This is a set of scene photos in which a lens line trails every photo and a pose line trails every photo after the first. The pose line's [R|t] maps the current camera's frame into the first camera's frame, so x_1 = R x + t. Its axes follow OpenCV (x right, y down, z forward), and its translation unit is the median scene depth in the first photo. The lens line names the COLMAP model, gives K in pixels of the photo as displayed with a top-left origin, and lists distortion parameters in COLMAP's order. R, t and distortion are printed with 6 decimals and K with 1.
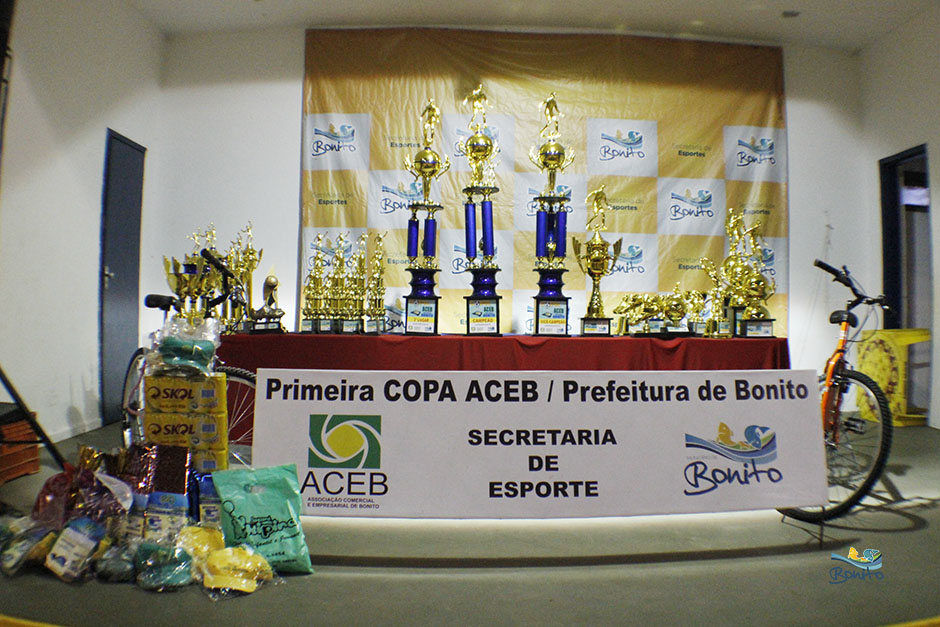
lens RADIAL K [[958.1, 0, 470.0], [0, 958.1, 313.5], [0, 0, 1]] dist [-0.301916, 0.009919]
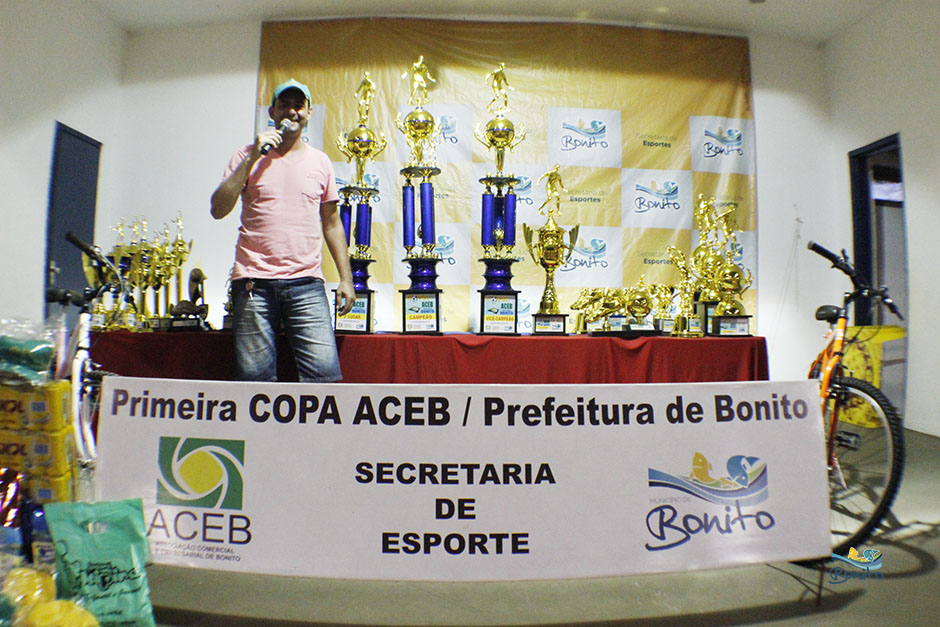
lens RADIAL K [[764.9, 0, 484.4], [0, 764.9, 310.1], [0, 0, 1]] dist [-0.316367, 0.084704]
pose [[0.999987, 0.000450, 0.005169, 0.094883], [-0.000439, 0.999998, -0.002022, 0.003415], [-0.005170, 0.002020, 0.999985, 0.405225]]
